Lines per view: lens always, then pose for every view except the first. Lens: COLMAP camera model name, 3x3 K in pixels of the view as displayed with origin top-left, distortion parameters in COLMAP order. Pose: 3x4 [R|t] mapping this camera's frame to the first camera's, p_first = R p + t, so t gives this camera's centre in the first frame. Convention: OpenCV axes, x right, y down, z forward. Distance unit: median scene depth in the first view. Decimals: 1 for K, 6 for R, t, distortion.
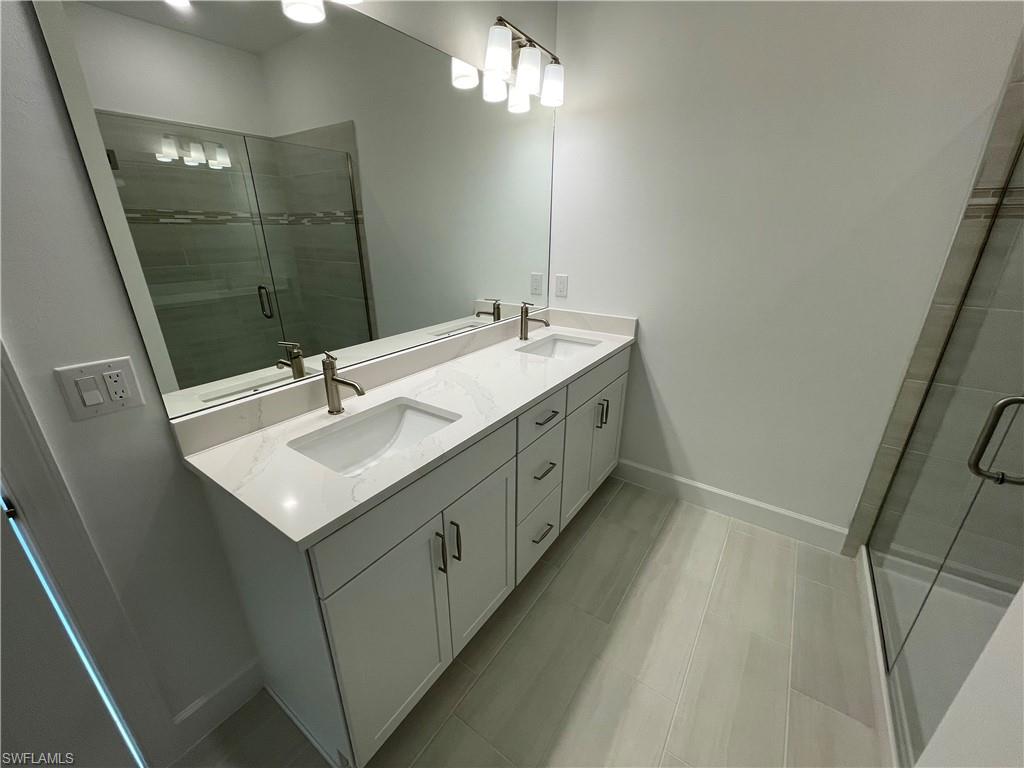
lens RADIAL K [[412.9, 0, 509.4], [0, 412.9, 386.9], [0, 0, 1]] dist [-0.003952, 0.002218]
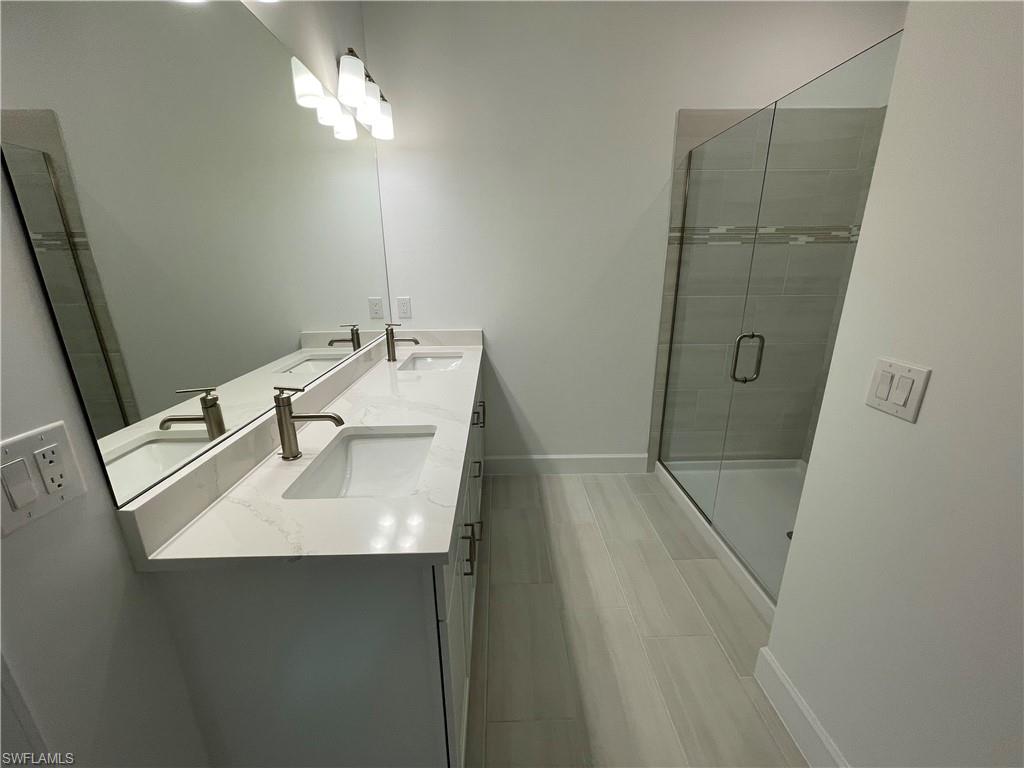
lens RADIAL K [[412.9, 0, 508.5], [0, 412.9, 387.8], [0, 0, 1]] dist [-0.003952, 0.002218]
pose [[0.807883, -0.180259, 0.561099, -0.463976], [0.220344, 0.975415, -0.003893, 0.021361], [-0.546602, 0.126779, 0.827740, 0.043438]]
